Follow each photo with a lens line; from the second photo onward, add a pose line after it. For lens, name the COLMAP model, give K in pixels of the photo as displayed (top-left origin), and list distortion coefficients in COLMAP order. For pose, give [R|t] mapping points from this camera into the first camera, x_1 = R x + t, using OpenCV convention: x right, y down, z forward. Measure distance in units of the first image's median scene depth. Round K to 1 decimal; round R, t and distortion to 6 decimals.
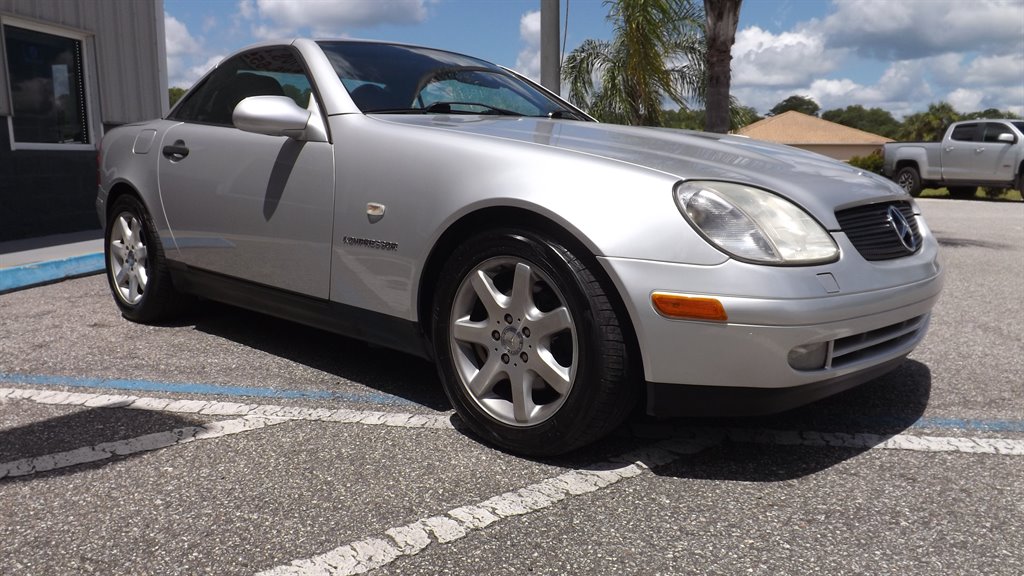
lens RADIAL K [[759.8, 0, 512.0], [0, 759.8, 288.0], [0, 0, 1]] dist [-0.051004, 0.012760]
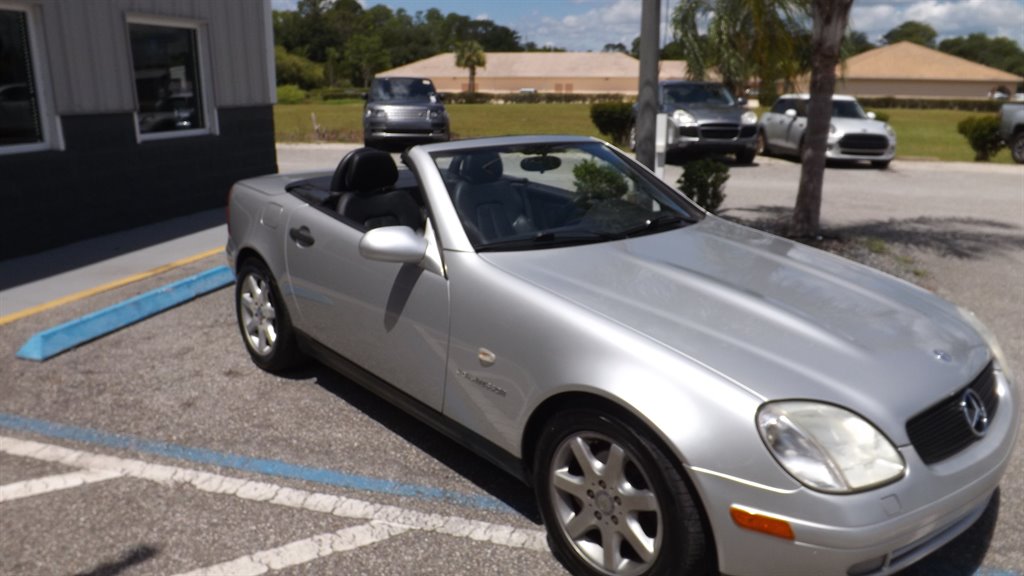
lens RADIAL K [[759.8, 0, 512.0], [0, 759.8, 288.0], [0, 0, 1]] dist [-0.051004, 0.012760]
pose [[0.993144, 0.039002, -0.110203, -0.021305], [-0.027703, 0.994372, 0.102262, -0.302484], [0.113571, -0.098508, 0.988634, -0.093543]]
